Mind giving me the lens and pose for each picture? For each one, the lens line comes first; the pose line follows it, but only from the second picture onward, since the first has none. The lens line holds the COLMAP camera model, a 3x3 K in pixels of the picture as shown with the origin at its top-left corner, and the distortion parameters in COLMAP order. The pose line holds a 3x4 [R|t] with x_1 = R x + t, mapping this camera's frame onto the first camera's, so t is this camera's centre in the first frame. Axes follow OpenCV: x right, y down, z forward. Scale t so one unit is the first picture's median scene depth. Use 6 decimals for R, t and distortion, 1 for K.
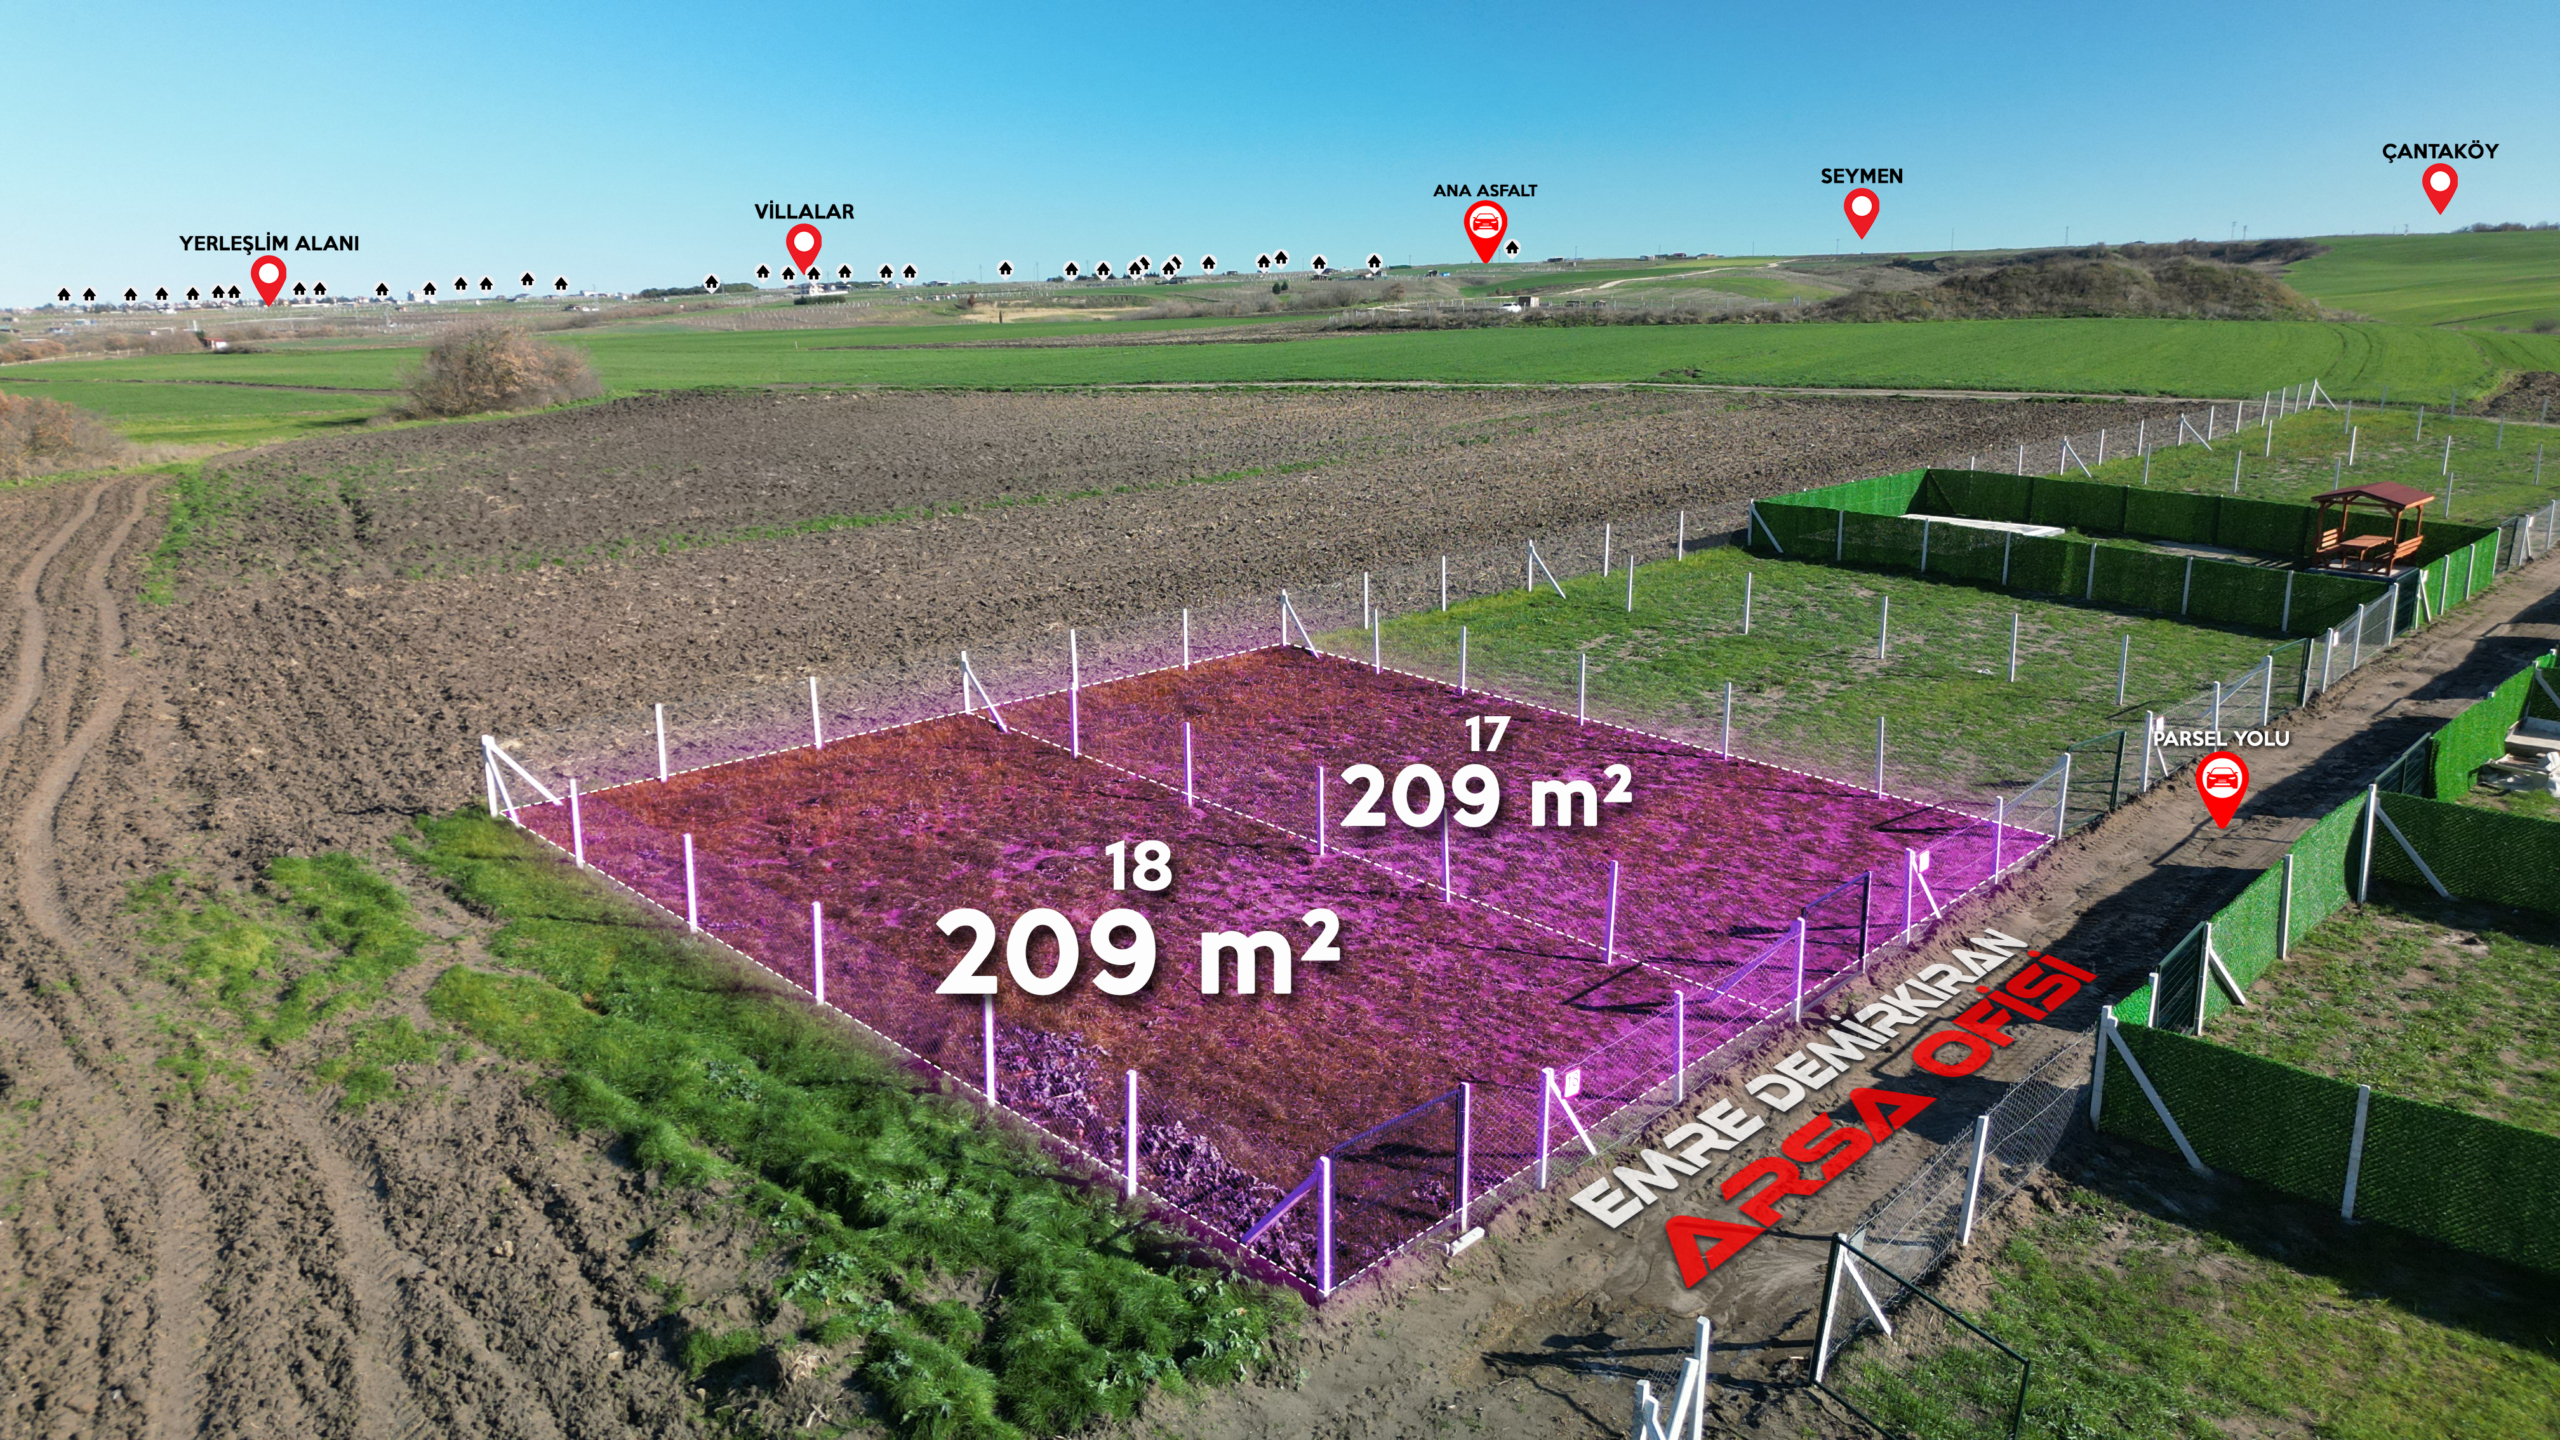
lens RADIAL K [[1773.2, 0, 1280.0], [0, 1773.2, 720.0], [0, 0, 1]] dist [0.086603, -0.084190]
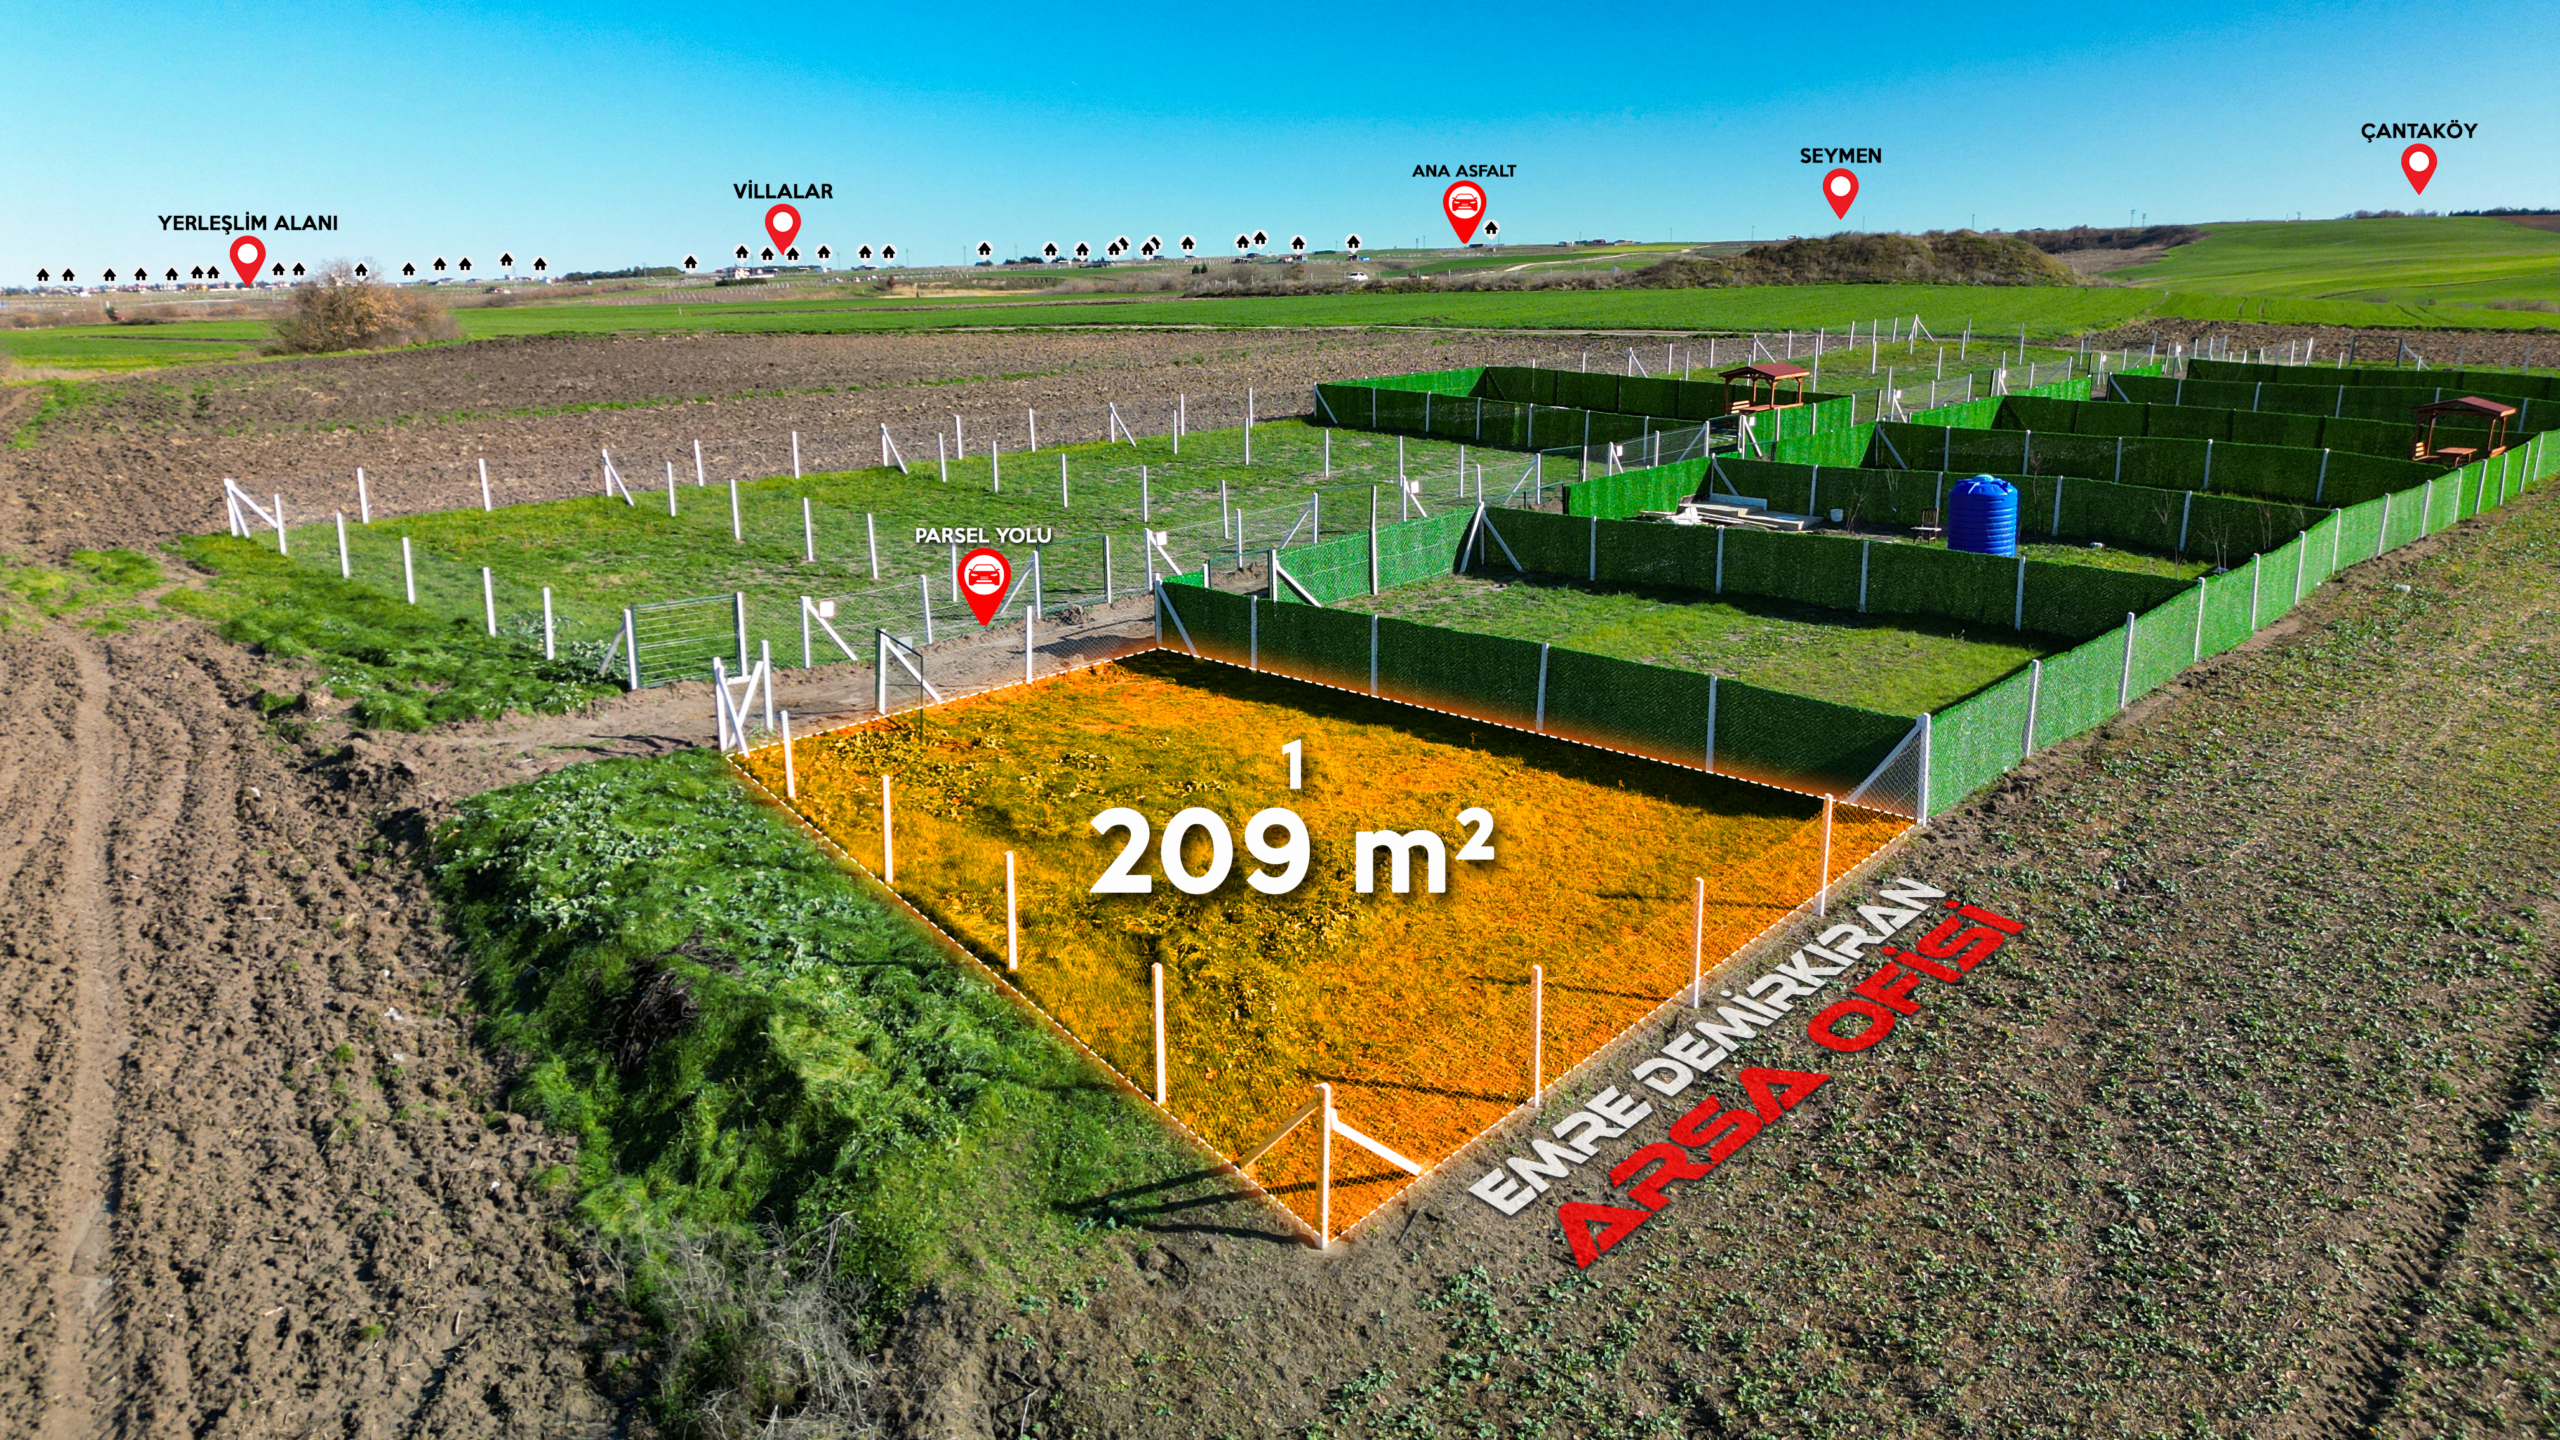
lens RADIAL K [[1773.2, 0, 1280.0], [0, 1773.2, 720.0], [0, 0, 1]] dist [0.086603, -0.084190]
pose [[0.999512, -0.006528, 0.030563, 0.097581], [0.006343, 0.999961, 0.006160, 0.053873], [-0.030602, -0.005963, 0.999514, -0.131343]]
